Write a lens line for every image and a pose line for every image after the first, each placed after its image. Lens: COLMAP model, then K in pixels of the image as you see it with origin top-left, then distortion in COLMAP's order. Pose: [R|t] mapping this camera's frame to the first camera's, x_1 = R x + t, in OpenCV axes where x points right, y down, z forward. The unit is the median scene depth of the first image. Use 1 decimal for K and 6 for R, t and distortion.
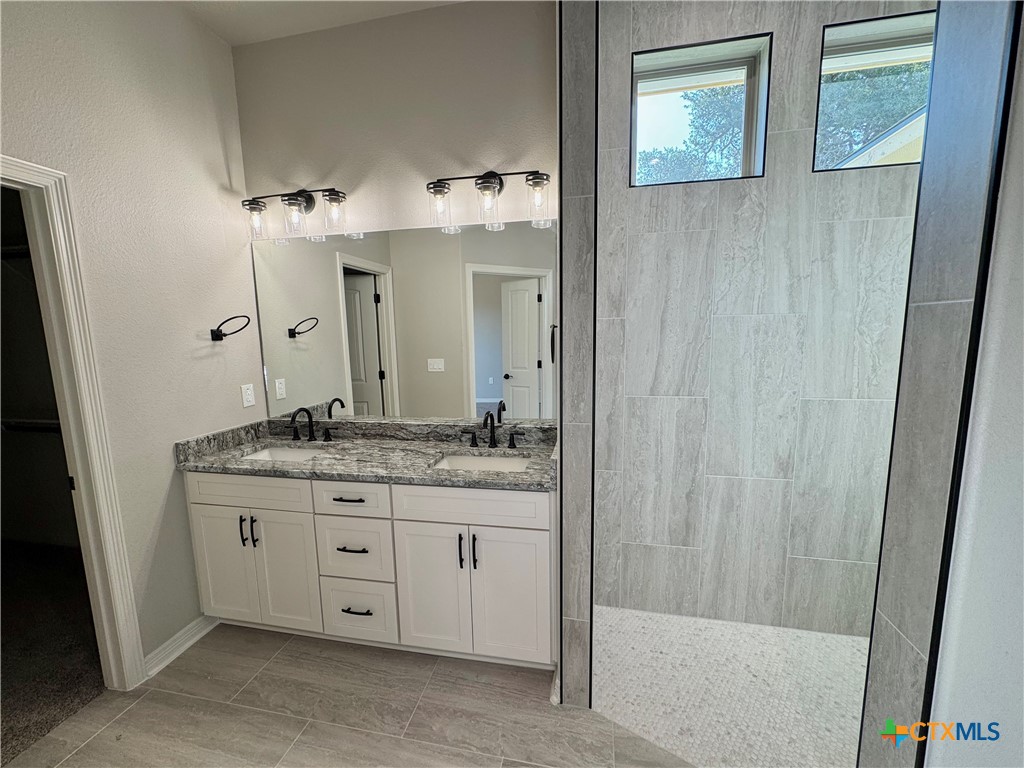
lens RADIAL K [[410.7, 0, 510.7], [0, 410.7, 383.7], [0, 0, 1]] dist [-0.005150, 0.001588]
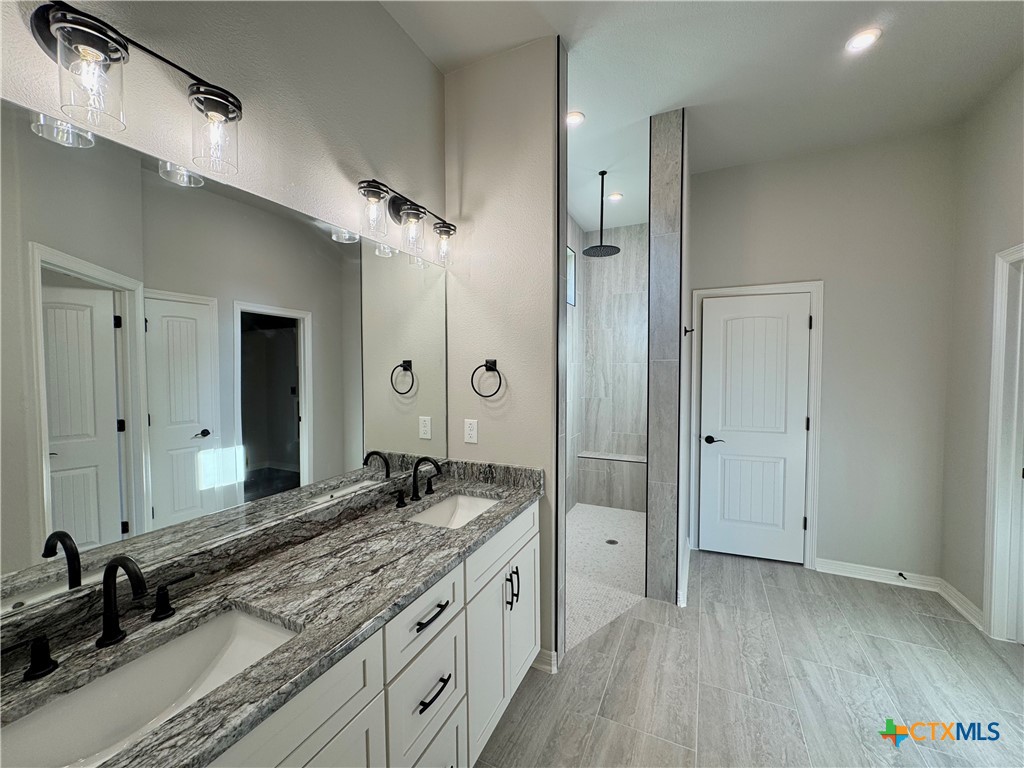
lens RADIAL K [[410.7, 0, 509.1], [0, 410.7, 385.8], [0, 0, 1]] dist [-0.005150, 0.001588]
pose [[0.238102, -0.021680, 0.970998, -0.945086], [0.128487, 0.991667, -0.009366, -0.059811], [-0.962704, 0.126990, 0.238904, 0.637020]]
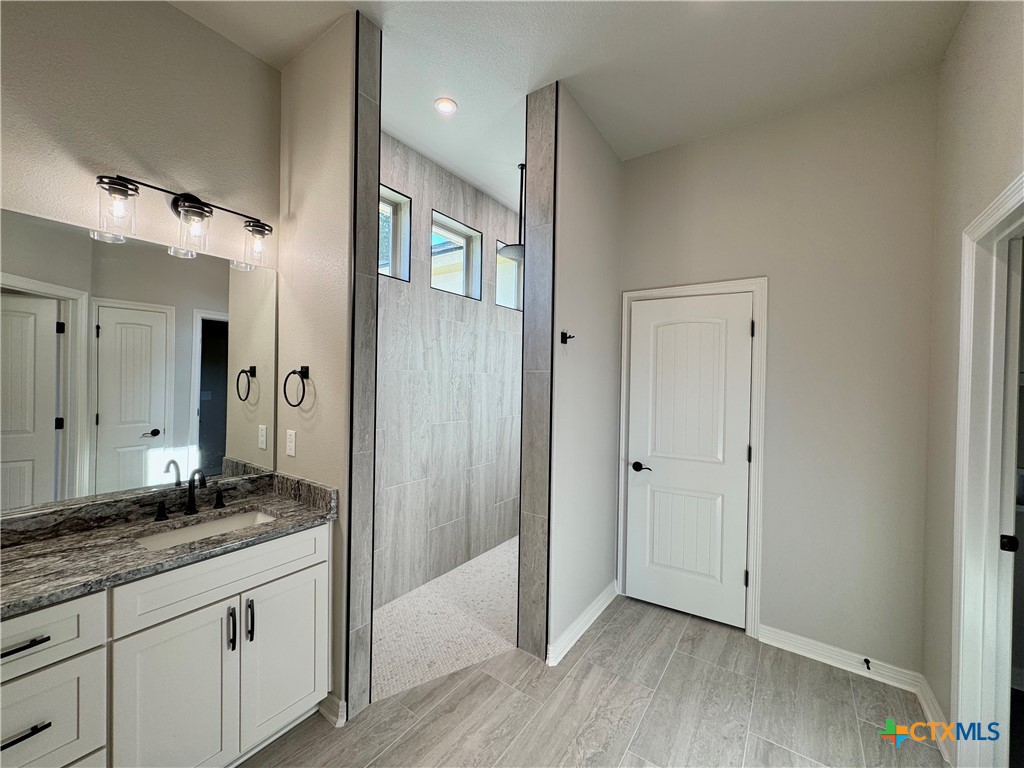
lens RADIAL K [[410.7, 0, 511.8], [0, 410.7, 384.2], [0, 0, 1]] dist [-0.005150, 0.001588]
pose [[0.399633, 0.016974, 0.916518, -0.608483], [0.096808, 0.993456, -0.060610, 0.009712], [-0.911549, 0.112948, 0.395375, 0.070364]]
